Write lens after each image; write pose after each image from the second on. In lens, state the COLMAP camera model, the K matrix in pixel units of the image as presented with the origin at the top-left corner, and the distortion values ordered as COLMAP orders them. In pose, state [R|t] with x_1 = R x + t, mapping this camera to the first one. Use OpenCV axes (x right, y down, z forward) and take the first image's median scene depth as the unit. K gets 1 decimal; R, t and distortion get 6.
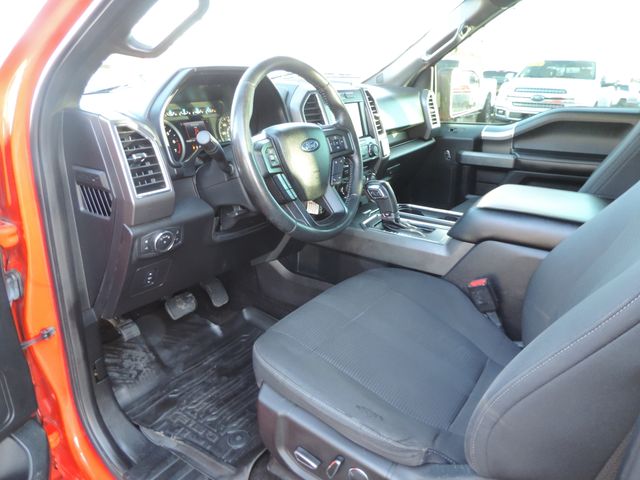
lens RADIAL K [[451.0, 0, 320.0], [0, 451.0, 240.0], [0, 0, 1]] dist [-0.026469, -0.001831]
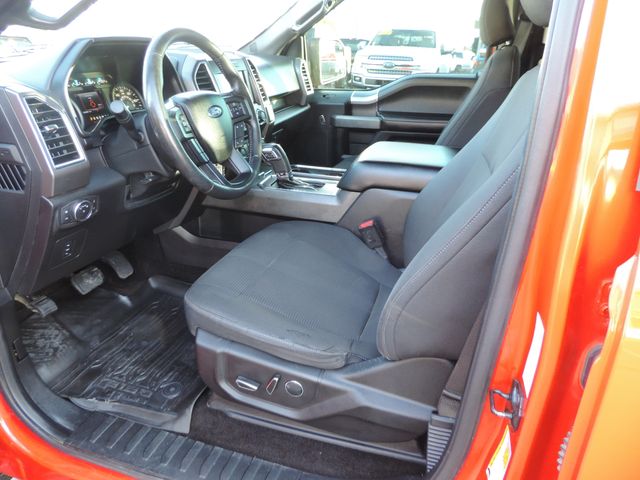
lens RADIAL K [[451.0, 0, 320.0], [0, 451.0, 240.0], [0, 0, 1]] dist [-0.026469, -0.001831]
pose [[0.956387, -0.106851, 0.271856, -0.092843], [0.089267, 0.993082, 0.076285, 0.032876], [-0.278127, -0.048690, 0.959310, -0.112874]]
